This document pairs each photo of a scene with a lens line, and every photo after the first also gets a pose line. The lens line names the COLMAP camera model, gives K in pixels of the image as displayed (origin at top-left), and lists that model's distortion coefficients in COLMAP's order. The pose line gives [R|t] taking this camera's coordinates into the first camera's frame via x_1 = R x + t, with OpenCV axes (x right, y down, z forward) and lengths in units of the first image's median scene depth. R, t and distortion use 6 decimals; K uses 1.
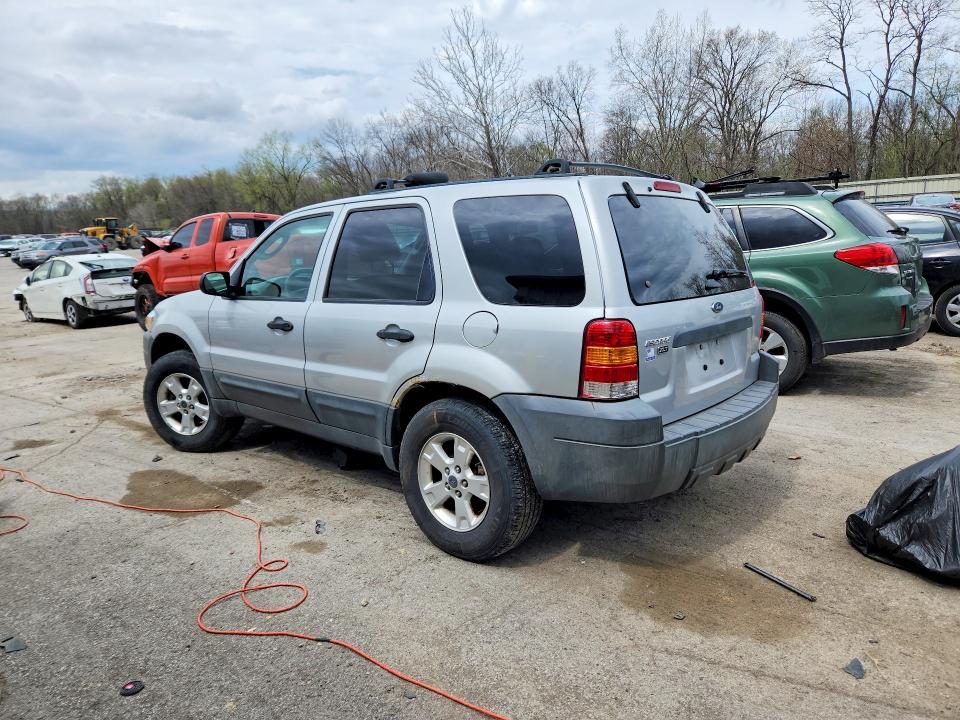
lens RADIAL K [[687.4, 0, 485.2], [0, 687.4, 359.4], [0, 0, 1]] dist [0.013202, 0.004292]
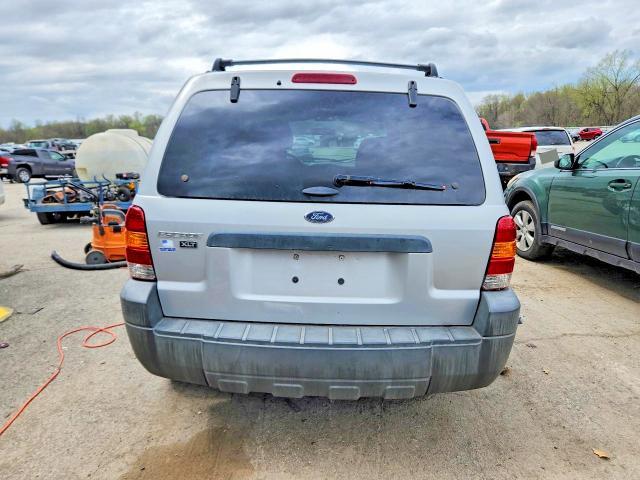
lens RADIAL K [[458.3, 0, 320.0], [0, 458.3, 243.9], [0, 0, 1]] dist [0.013202, 0.004292]
pose [[0.608876, 0.207056, -0.765766, 0.077416], [-0.163113, 0.977385, 0.134581, -0.011856], [0.776314, 0.042963, 0.628880, 0.063368]]
